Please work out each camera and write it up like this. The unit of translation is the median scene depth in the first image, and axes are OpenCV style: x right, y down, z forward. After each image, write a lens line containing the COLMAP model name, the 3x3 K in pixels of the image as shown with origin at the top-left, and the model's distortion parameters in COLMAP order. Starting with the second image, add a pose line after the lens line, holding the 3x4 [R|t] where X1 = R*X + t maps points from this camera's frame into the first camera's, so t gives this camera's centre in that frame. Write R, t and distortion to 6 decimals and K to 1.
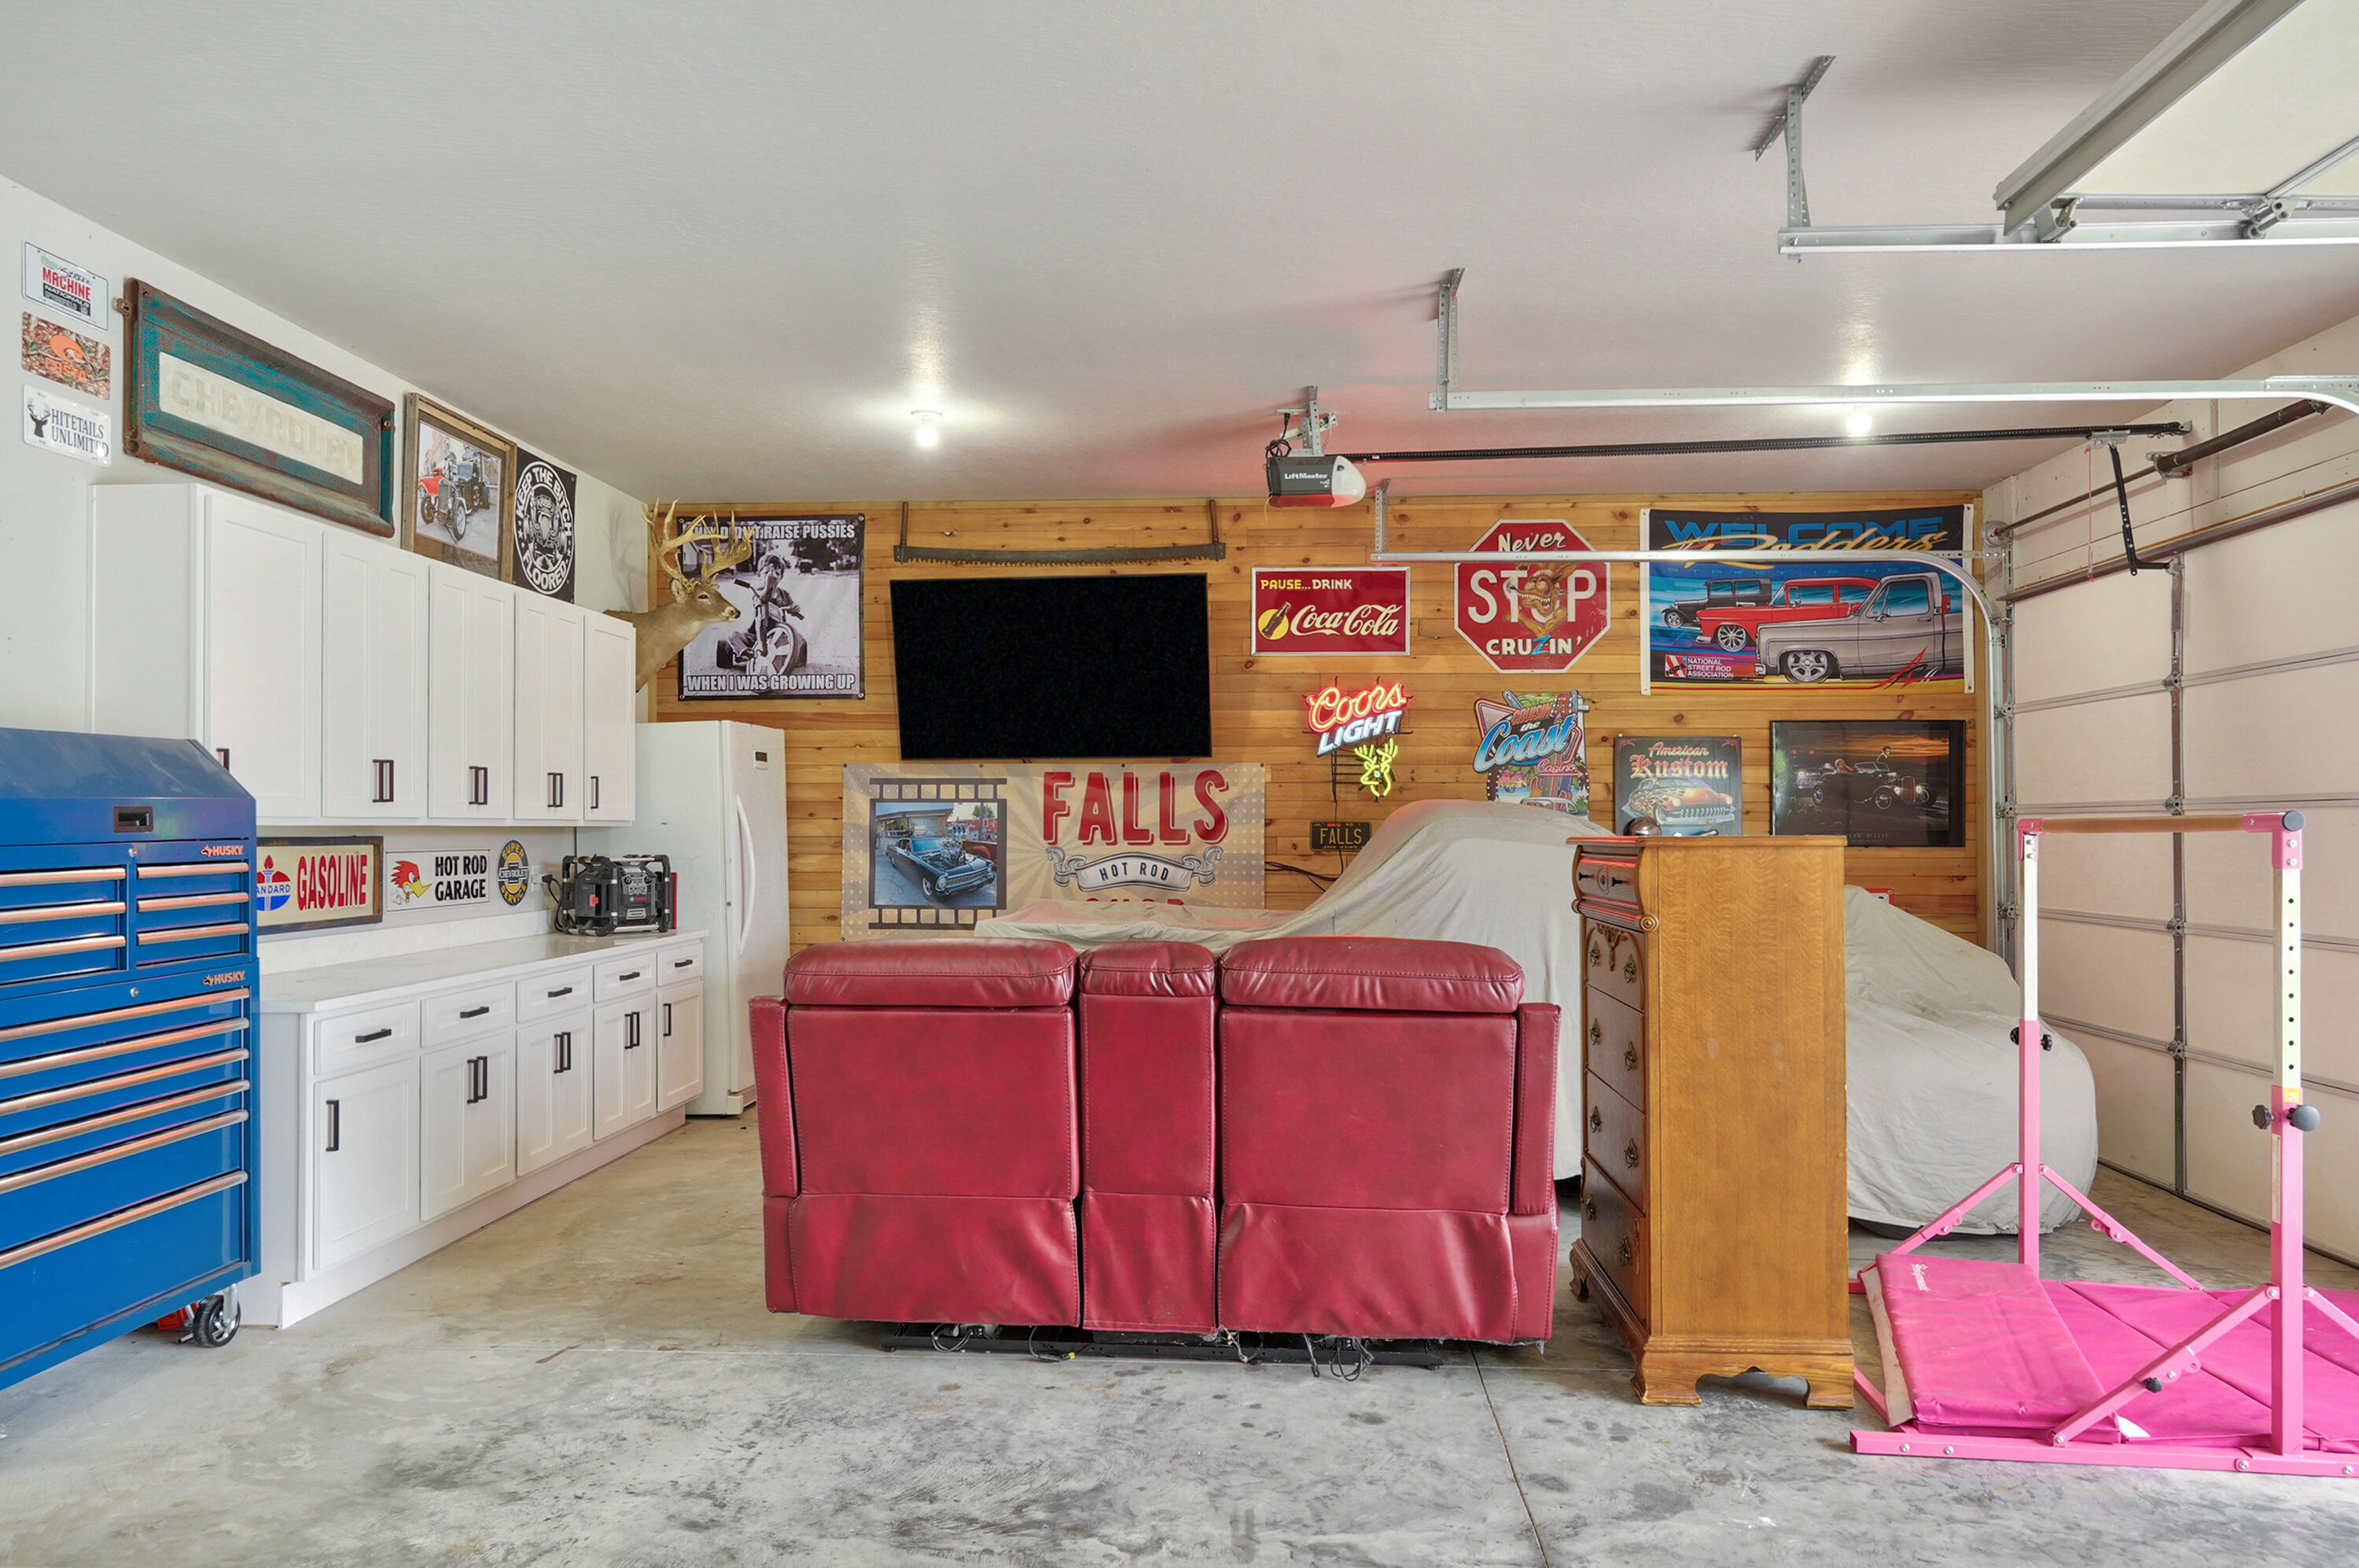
lens RADIAL K [[1622.3, 0, 1176.7], [0, 1622.3, 794.5], [0, 0, 1]] dist [-0.010170, -0.001415]
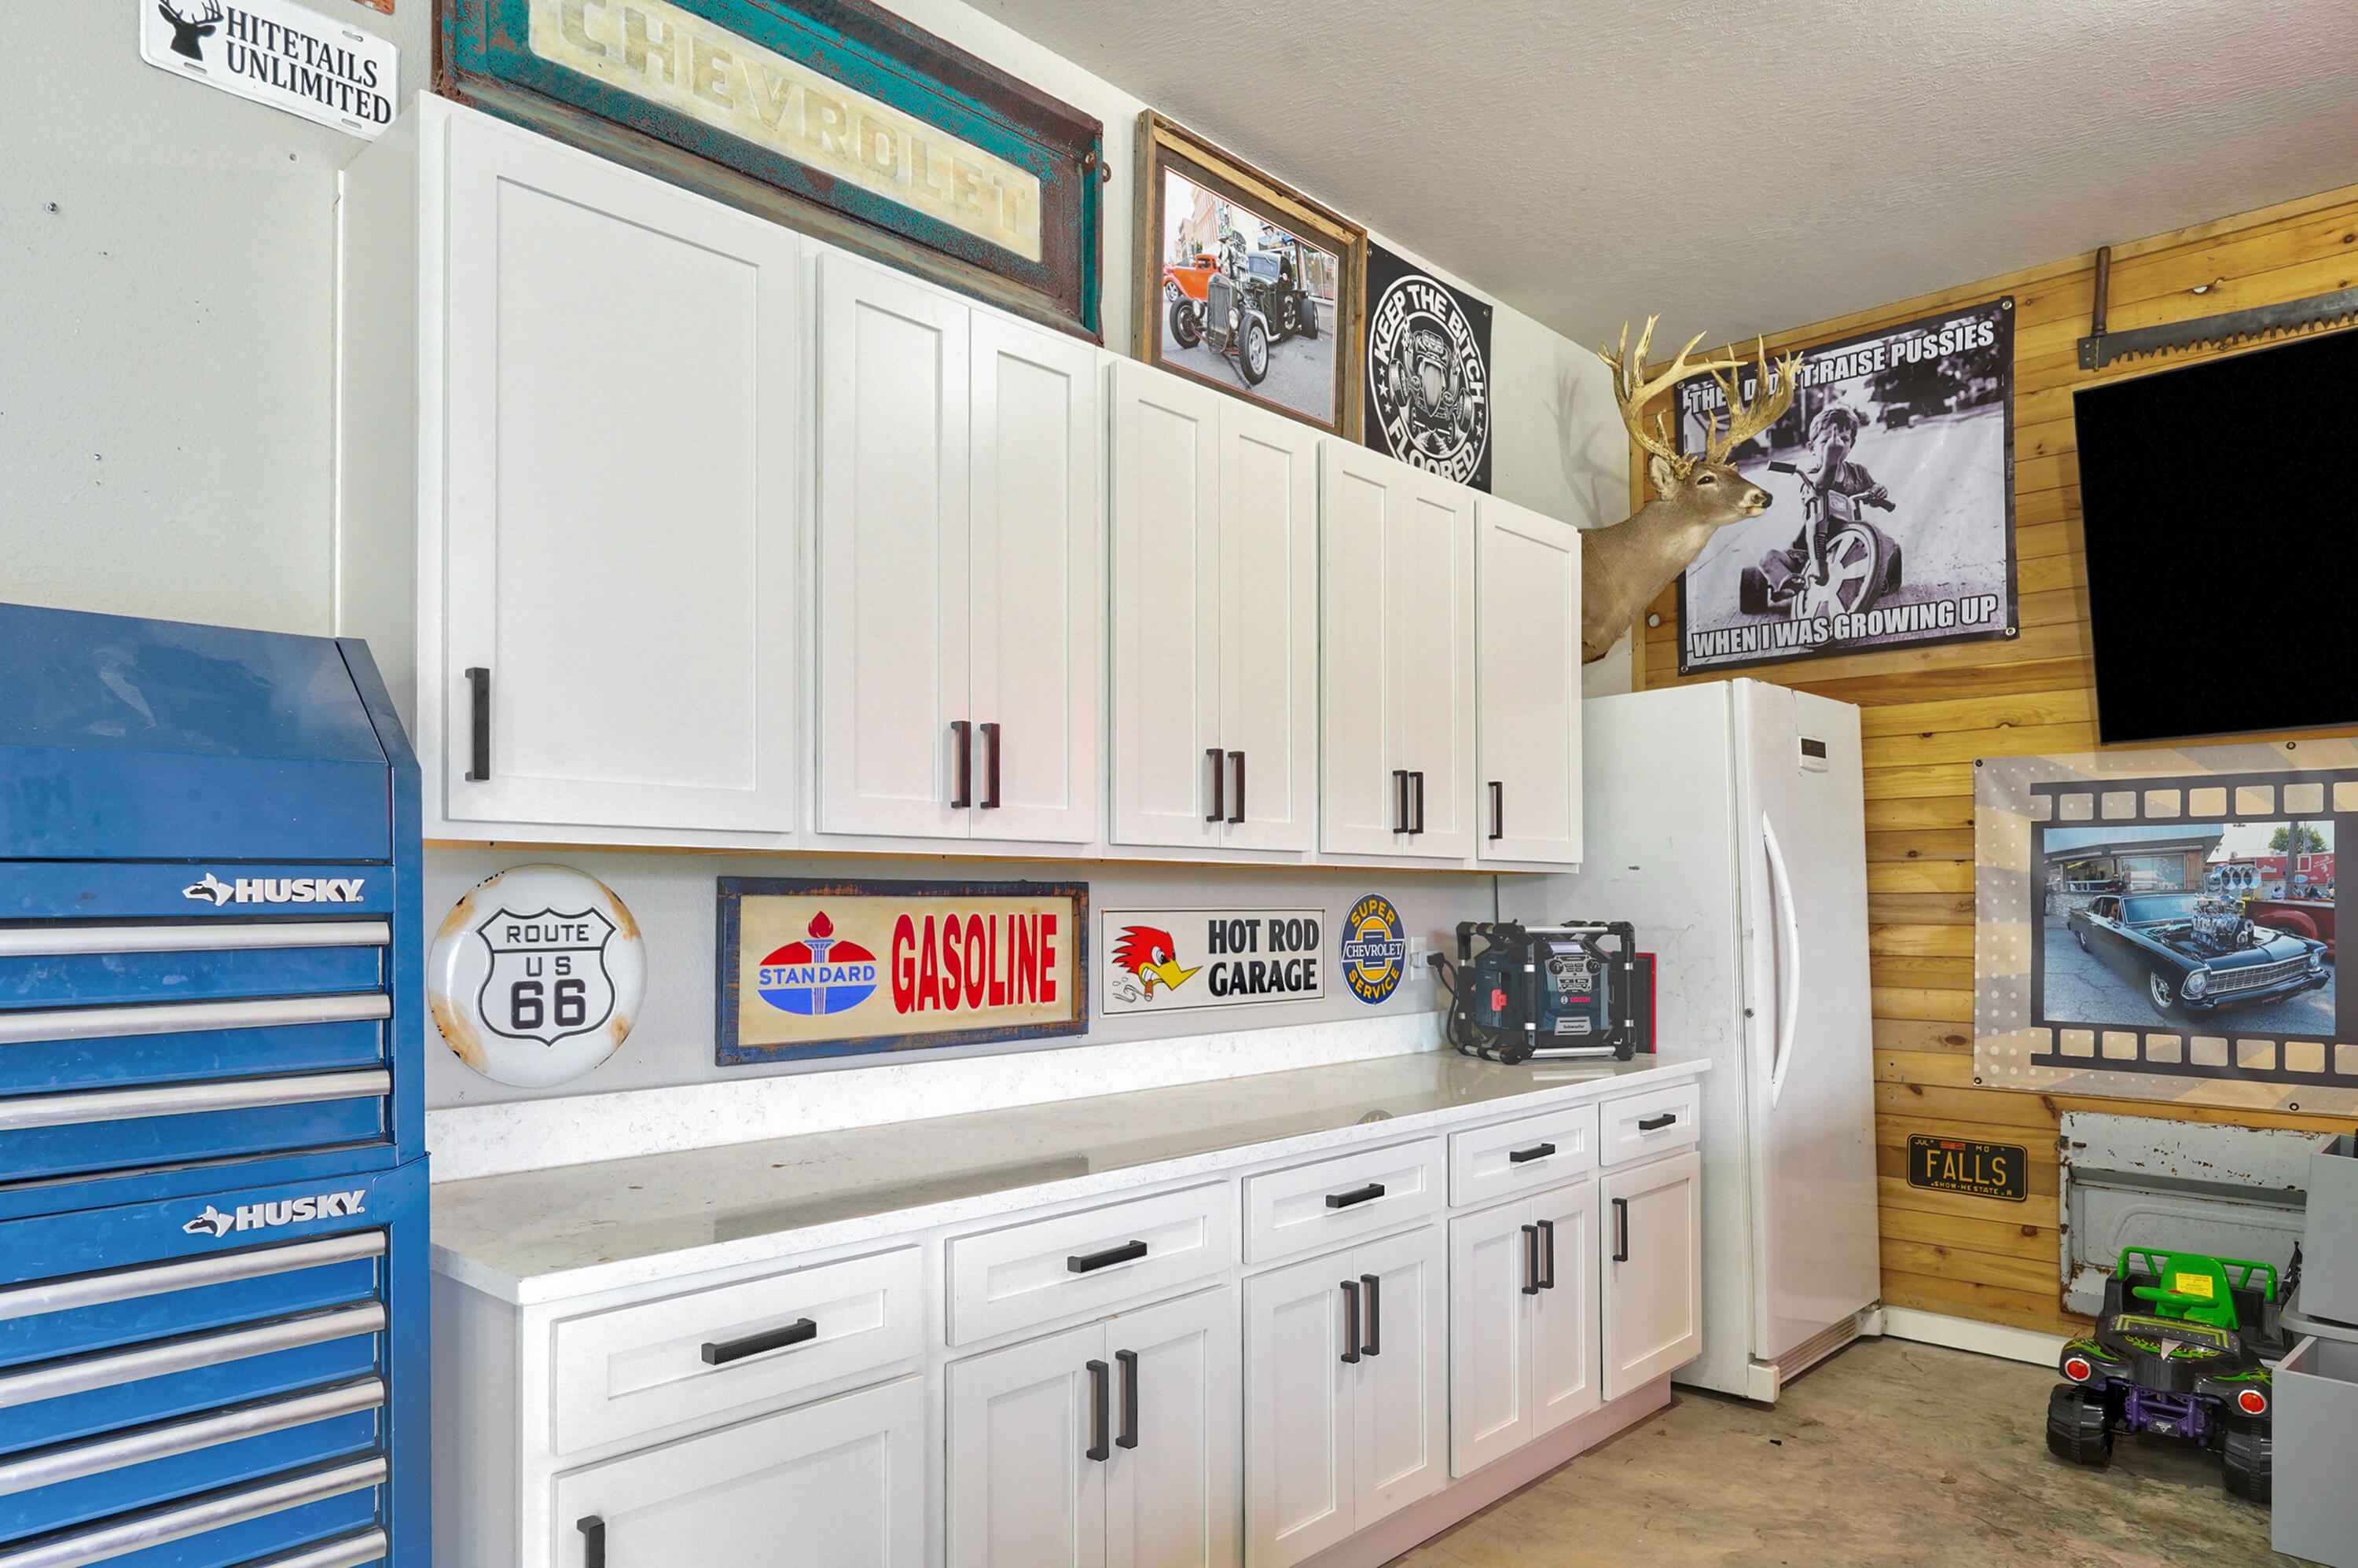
lens RADIAL K [[1489.0, 0, 1175.9], [0, 1489.0, 885.7], [0, 0, 1]] dist [-0.006270, 0.003975]
pose [[0.774146, -0.006508, -0.632974, -0.109312], [0.012392, 0.999911, 0.004875, 0.019985], [0.632886, -0.011618, 0.774158, 0.495144]]
